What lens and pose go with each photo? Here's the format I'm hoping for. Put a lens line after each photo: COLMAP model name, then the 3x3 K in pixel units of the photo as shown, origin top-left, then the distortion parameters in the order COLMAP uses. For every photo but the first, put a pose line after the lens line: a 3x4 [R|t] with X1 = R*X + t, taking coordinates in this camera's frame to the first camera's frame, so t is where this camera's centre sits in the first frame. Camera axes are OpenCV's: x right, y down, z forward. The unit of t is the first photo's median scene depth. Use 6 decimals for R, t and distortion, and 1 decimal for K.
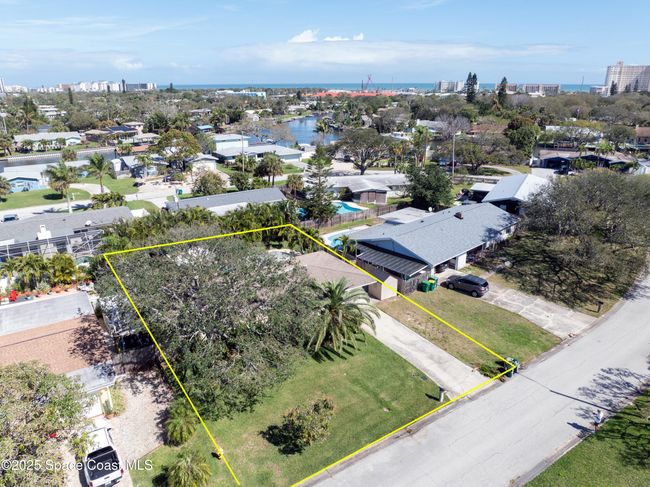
lens RADIAL K [[456.4, 0, 325.0], [0, 456.4, 243.5], [0, 0, 1]] dist [-0.035657, -0.000795]
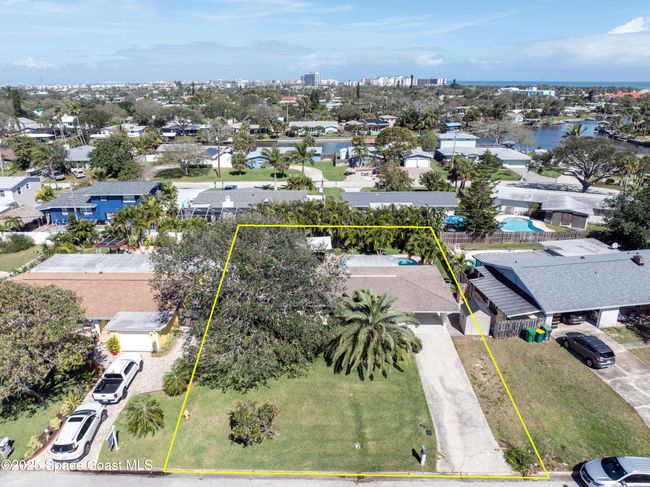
lens RADIAL K [[456.4, 0, 325.0], [0, 456.4, 243.5], [0, 0, 1]] dist [-0.035657, -0.000795]
pose [[0.826758, 0.188925, -0.529886, 0.257103], [-0.184865, 0.980852, 0.061276, -0.038147], [0.531316, 0.047297, 0.845852, 0.098122]]
